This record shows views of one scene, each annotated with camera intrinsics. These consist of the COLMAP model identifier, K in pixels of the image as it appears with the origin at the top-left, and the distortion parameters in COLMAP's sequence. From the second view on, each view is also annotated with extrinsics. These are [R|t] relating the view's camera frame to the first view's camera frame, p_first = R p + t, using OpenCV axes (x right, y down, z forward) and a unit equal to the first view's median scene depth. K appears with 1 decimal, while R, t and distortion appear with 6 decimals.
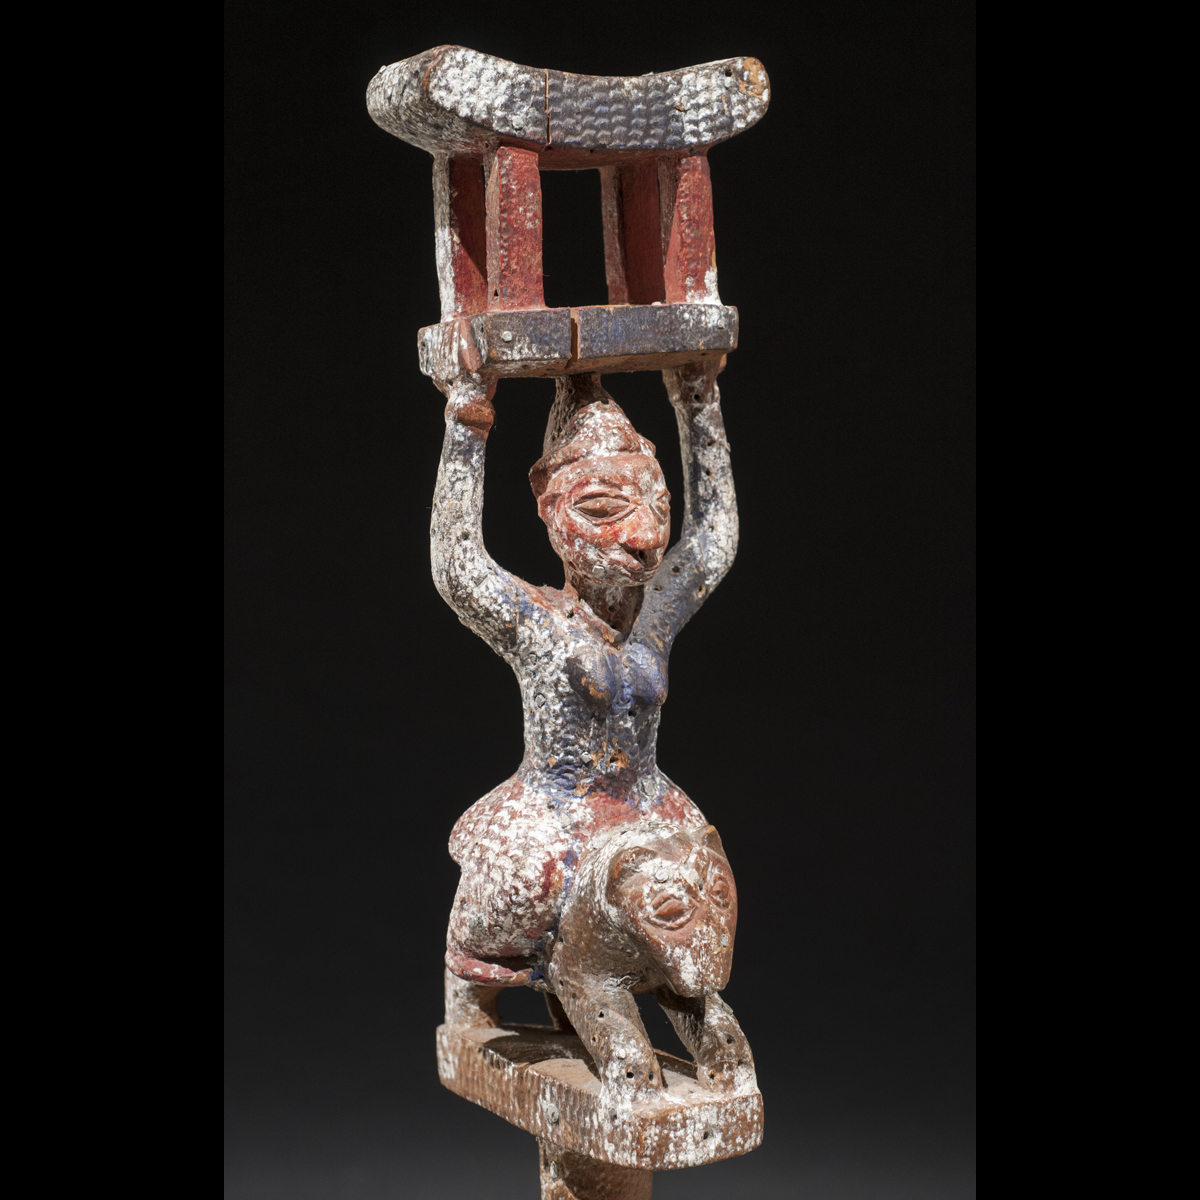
lens RADIAL K [[3288.1, 0, 598.7], [0, 3288.1, 629.5], [0, 0, 1]] dist [0.039596, -0.266142]
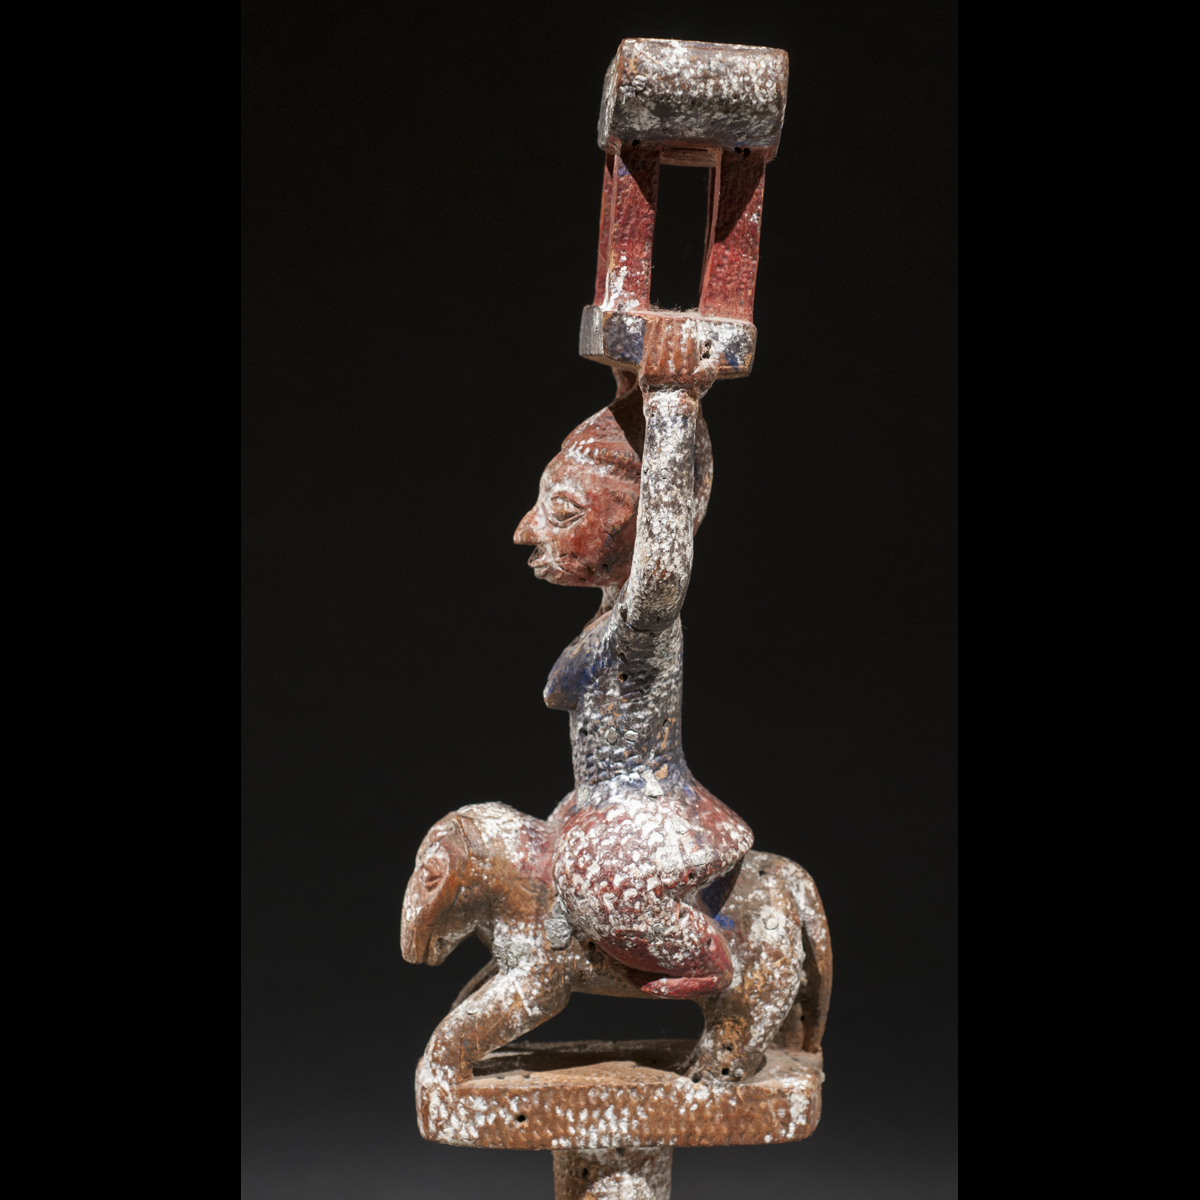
lens RADIAL K [[3288.1, 0, 598.7], [0, 3288.1, 629.5], [0, 0, 1]] dist [0.039596, -0.266142]
pose [[-0.473230, 0.100831, -0.875150, 0.888983], [-0.107066, 0.979481, 0.170746, -0.173194], [0.874409, 0.174501, -0.452724, 1.475102]]
